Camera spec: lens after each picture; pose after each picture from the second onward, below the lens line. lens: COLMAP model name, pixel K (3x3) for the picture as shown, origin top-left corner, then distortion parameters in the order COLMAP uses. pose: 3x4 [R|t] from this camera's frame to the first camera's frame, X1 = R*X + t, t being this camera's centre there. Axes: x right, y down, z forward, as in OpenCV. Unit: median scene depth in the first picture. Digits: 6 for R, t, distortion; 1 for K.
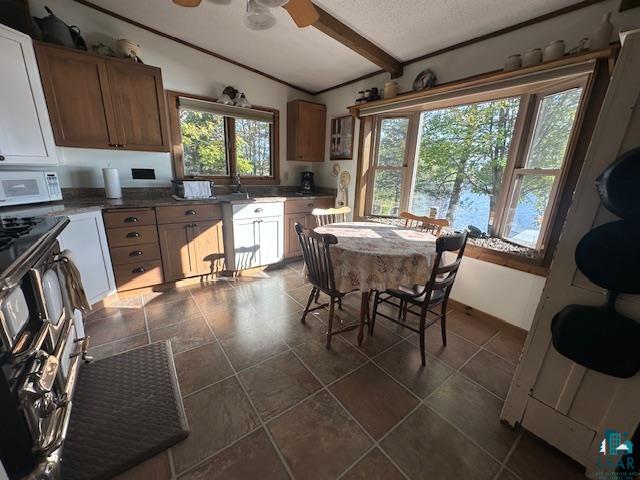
lens RADIAL K [[258.3, 0, 320.0], [0, 258.3, 240.0], [0, 0, 1]] dist [-0.000003, -0.000076]
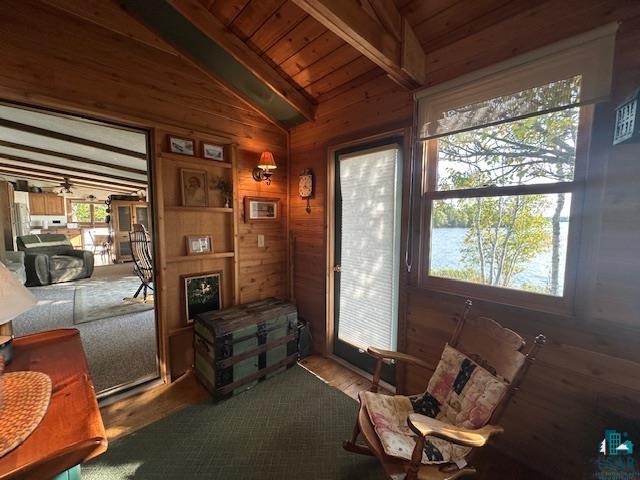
lens RADIAL K [[258.3, 0, 320.0], [0, 258.3, 240.0], [0, 0, 1]] dist [-0.000003, -0.000076]
pose [[0.989524, -0.039572, 0.138836, 2.285564], [0.065484, 0.980104, -0.187371, 0.845580], [-0.128659, 0.194500, 0.972428, -2.722584]]
